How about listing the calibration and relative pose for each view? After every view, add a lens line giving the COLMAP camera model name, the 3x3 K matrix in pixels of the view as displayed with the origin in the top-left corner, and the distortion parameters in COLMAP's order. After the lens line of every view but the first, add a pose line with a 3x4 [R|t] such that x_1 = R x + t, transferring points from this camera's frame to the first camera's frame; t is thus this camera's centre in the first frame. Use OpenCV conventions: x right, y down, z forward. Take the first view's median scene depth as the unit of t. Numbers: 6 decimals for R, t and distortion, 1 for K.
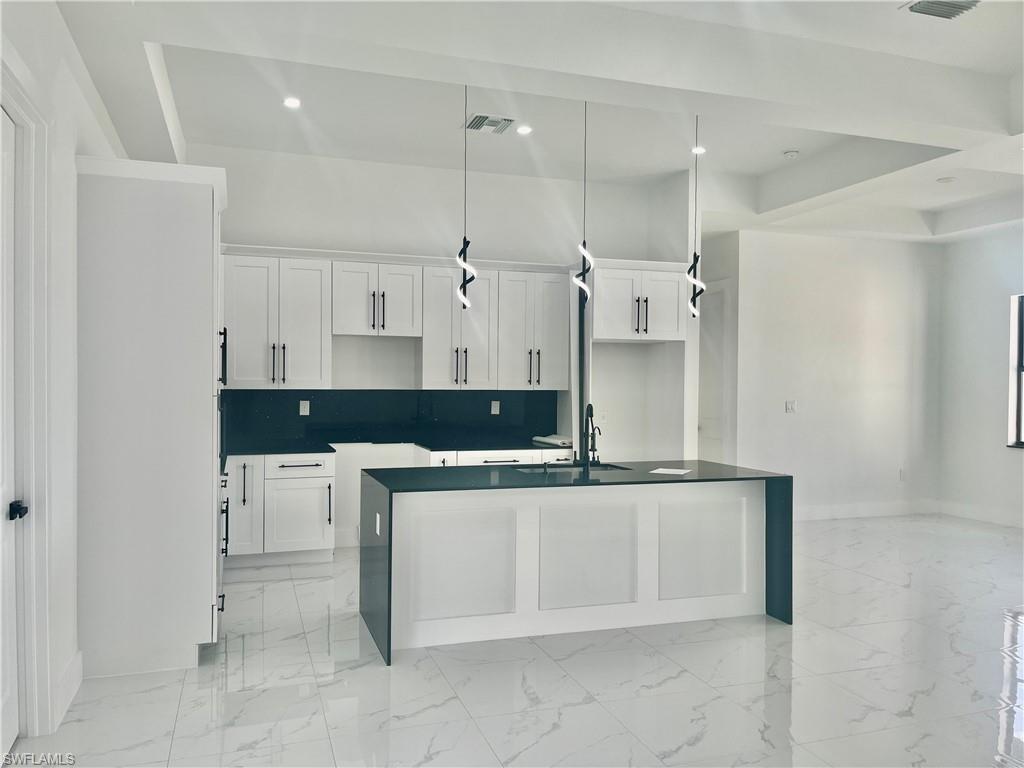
lens RADIAL K [[784.3, 0, 508.7], [0, 784.3, 387.8], [0, 0, 1]] dist [0.009364, -0.003873]
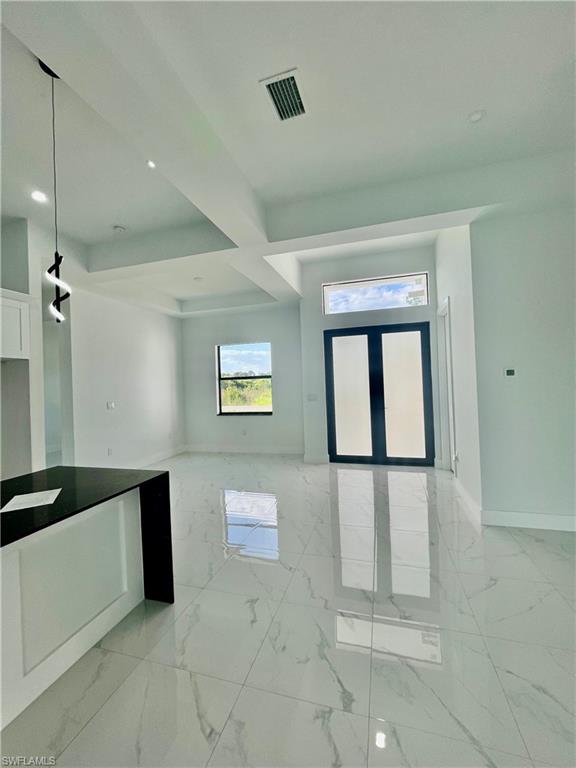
lens RADIAL K [[309.6, 0, 292.1], [0, 309.6, 381.6], [0, 0, 1]] dist [-0.007113, 0.000504]
pose [[0.570618, -0.022793, 0.820900, 0.075007], [0.046884, 0.998889, -0.004855, -0.005574], [-0.819876, 0.041257, 0.571052, 0.448646]]
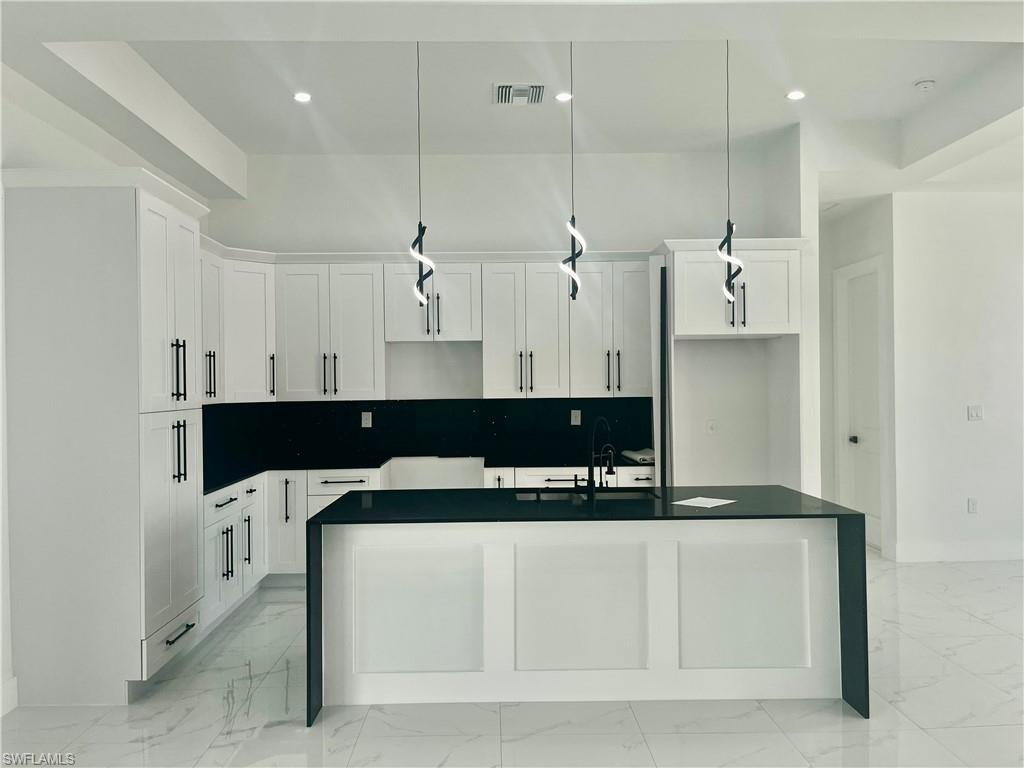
lens RADIAL K [[790.4, 0, 505.2], [0, 790.4, 381.4], [0, 0, 1]] dist [0.051483, -0.078091]
pose [[0.953415, -0.019139, -0.301055, 0.201737], [0.016053, 0.999790, -0.012723, -0.006058], [0.301235, 0.007298, 0.953522, 0.143547]]
